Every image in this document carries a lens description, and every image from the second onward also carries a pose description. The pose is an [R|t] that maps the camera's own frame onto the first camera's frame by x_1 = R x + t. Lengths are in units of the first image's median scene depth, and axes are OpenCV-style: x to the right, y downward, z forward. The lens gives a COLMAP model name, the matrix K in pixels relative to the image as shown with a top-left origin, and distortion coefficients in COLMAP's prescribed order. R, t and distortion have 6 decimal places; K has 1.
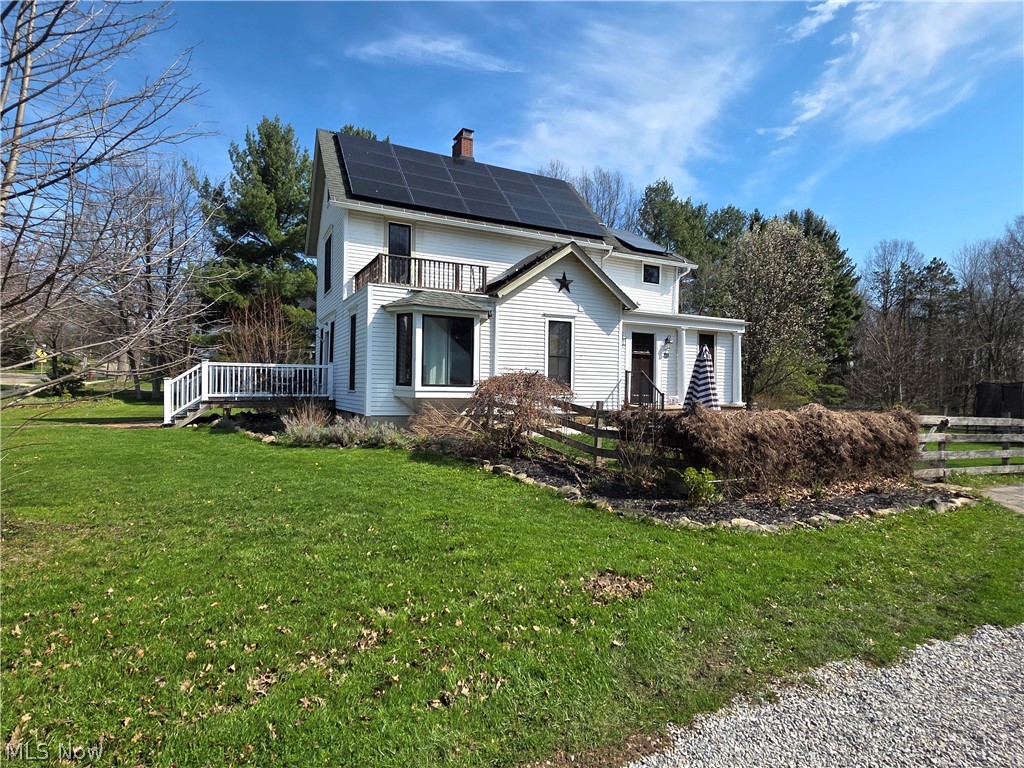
lens RADIAL K [[527.0, 0, 512.0], [0, 527.0, 384.0], [0, 0, 1]] dist [-0.000325, 0.000189]
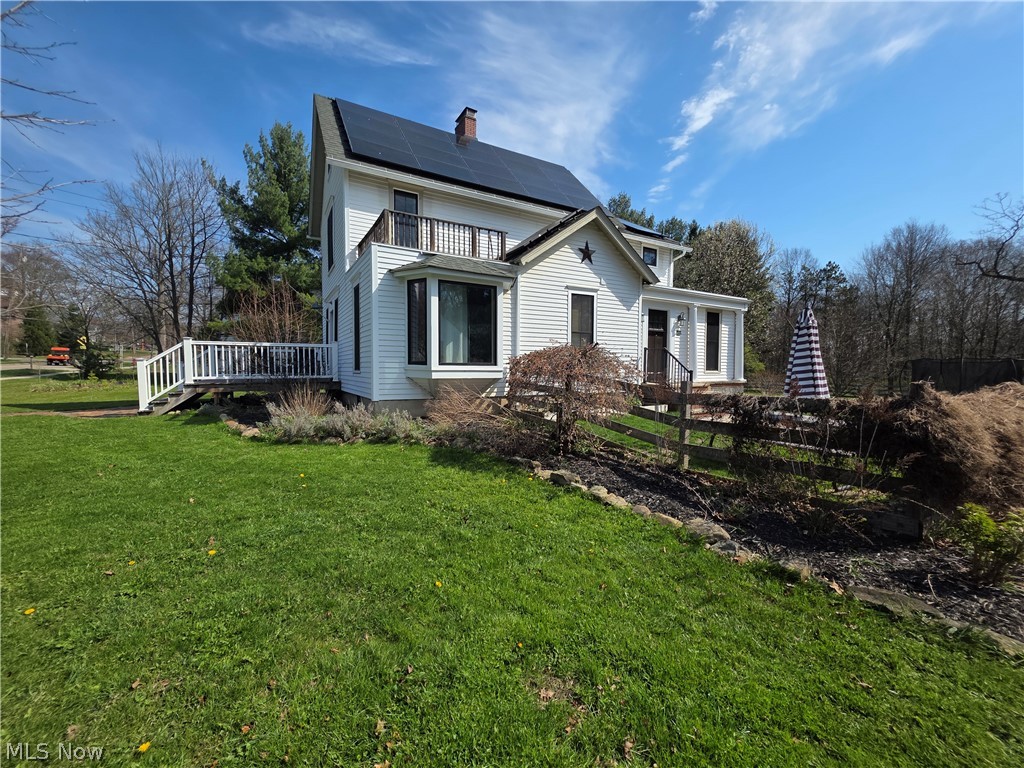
lens RADIAL K [[409.2, 0, 512.0], [0, 409.2, 384.0], [0, 0, 1]] dist [0.000756, -0.000046]
pose [[0.998706, -0.011621, 0.049501, -0.074578], [0.009276, 0.998835, 0.047353, 0.003874], [-0.049994, -0.046832, 0.997651, 0.287563]]
